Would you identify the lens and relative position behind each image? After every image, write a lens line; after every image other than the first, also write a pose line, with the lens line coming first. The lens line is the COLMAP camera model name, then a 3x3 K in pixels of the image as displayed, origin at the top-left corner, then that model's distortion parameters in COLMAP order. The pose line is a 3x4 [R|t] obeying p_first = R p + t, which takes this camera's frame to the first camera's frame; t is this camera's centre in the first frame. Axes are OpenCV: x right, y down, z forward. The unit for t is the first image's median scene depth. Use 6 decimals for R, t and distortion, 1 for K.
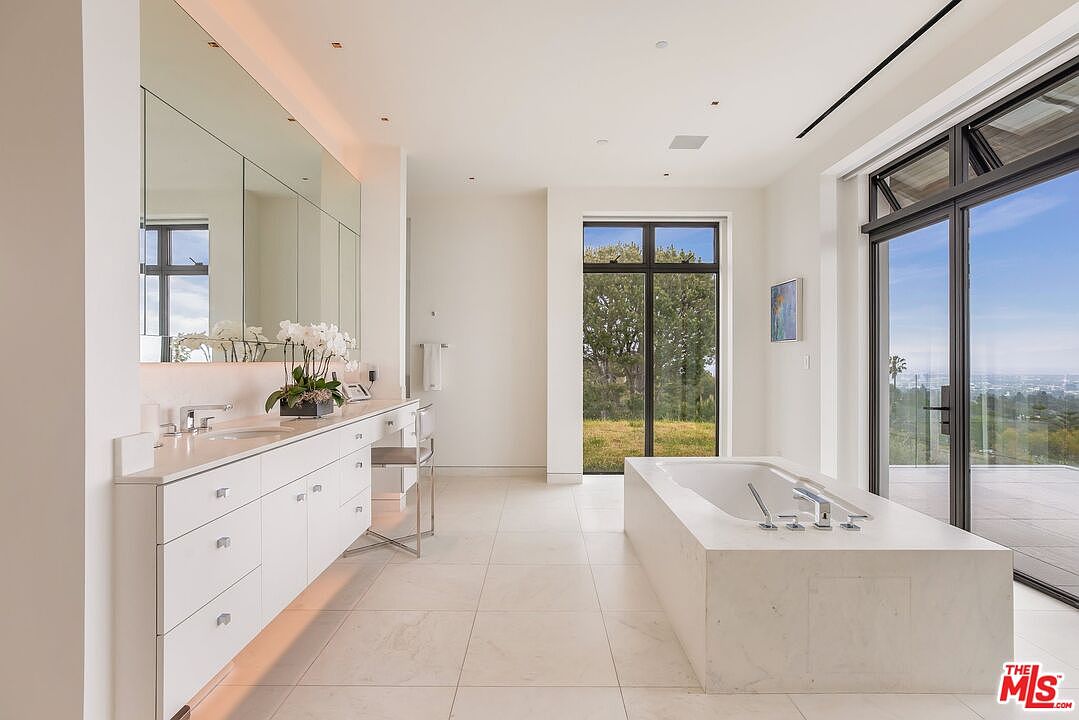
lens RADIAL K [[501.4, 0, 539.5], [0, 501.4, 360.0], [0, 0, 1]] dist [0.001480, 0.000390]
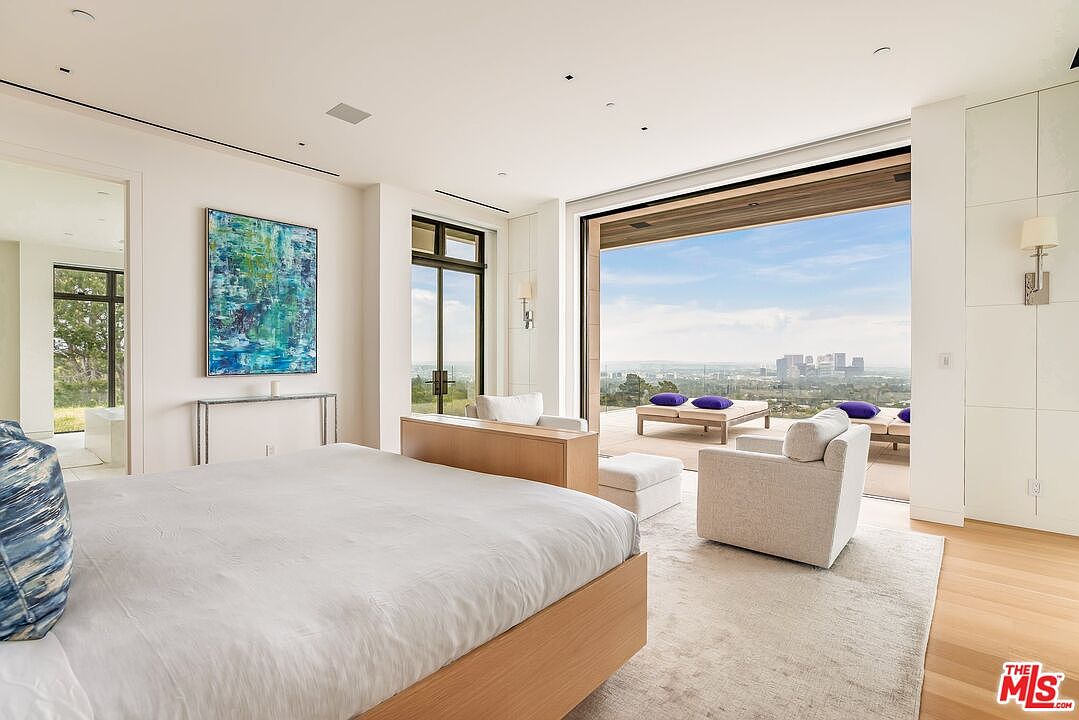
lens RADIAL K [[501.4, 0, 539.5], [0, 501.4, 360.0], [0, 0, 1]] dist [0.001480, 0.000390]
pose [[0.655186, -0.006019, 0.755443, -0.024085], [-0.001108, 0.999960, 0.008928, -0.001567], [-0.755466, -0.006687, 0.655153, -0.268074]]
